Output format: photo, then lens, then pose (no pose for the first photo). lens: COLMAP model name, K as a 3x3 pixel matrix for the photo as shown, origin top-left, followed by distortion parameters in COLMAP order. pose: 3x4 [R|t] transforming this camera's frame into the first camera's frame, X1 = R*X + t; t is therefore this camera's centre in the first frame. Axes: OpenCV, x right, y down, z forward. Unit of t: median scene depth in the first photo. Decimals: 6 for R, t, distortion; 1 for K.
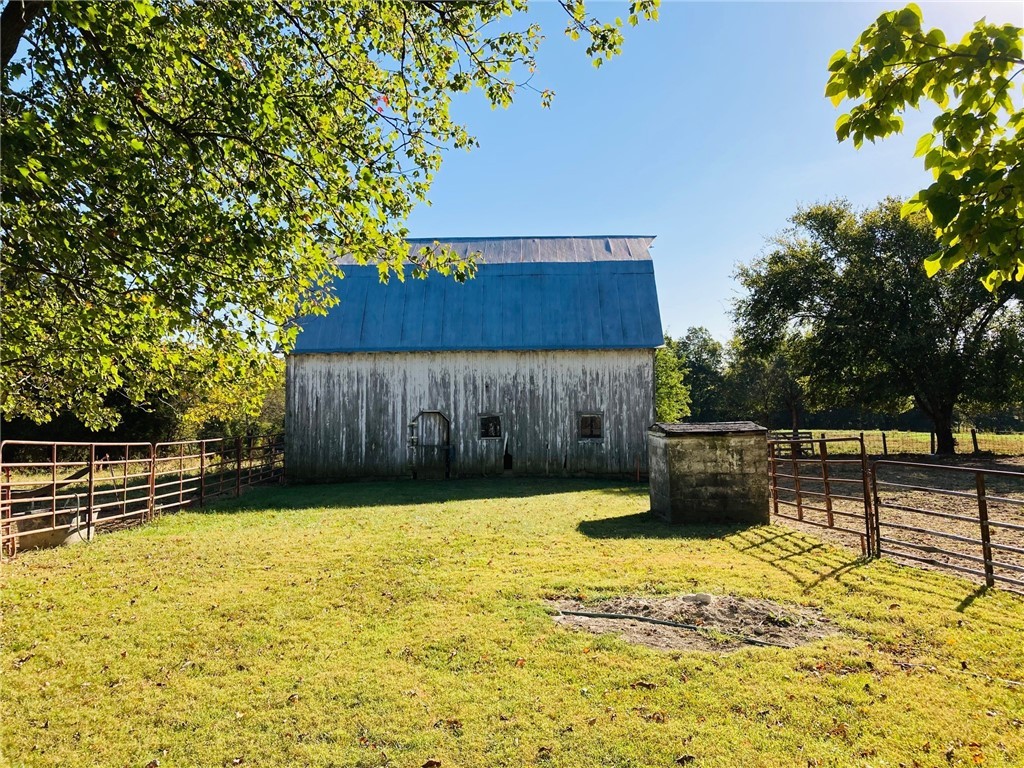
lens RADIAL K [[846.2, 0, 512.6], [0, 846.2, 382.3], [0, 0, 1]] dist [0.082236, 0.003898]
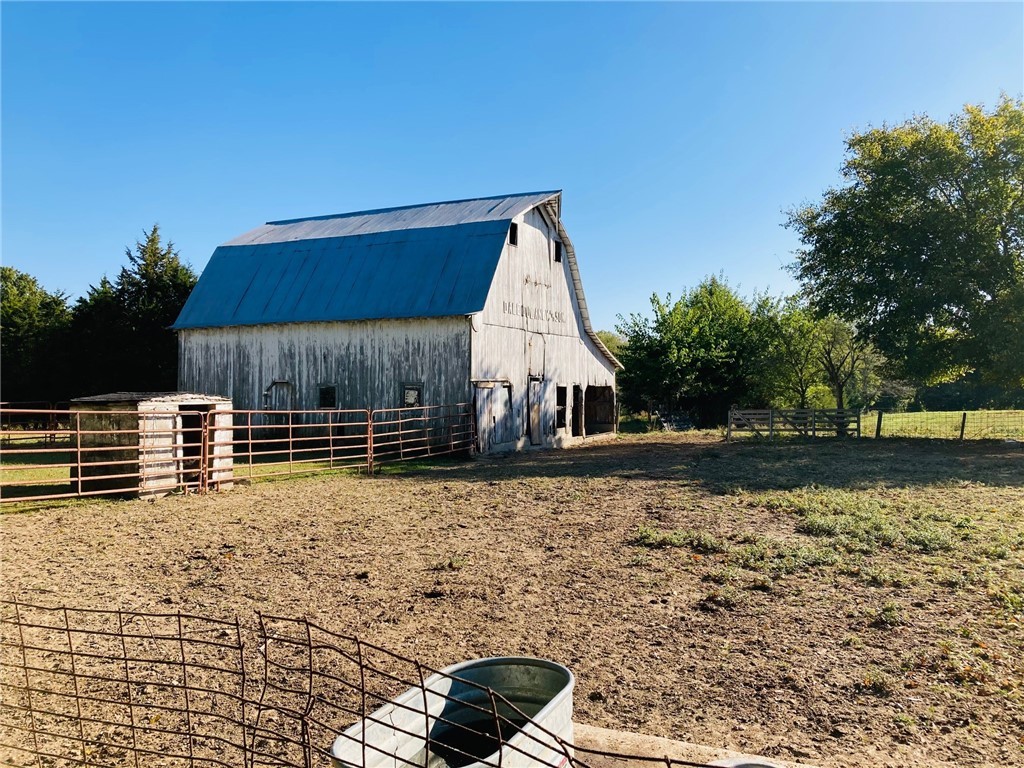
lens RADIAL K [[846.2, 0, 513.1], [0, 846.2, 383.9], [0, 0, 1]] dist [0.082236, 0.003898]
pose [[0.900867, 0.005896, -0.434055, 0.614502], [0.009042, 0.999436, 0.032341, 0.006020], [0.434001, -0.033060, 0.900305, 0.180866]]
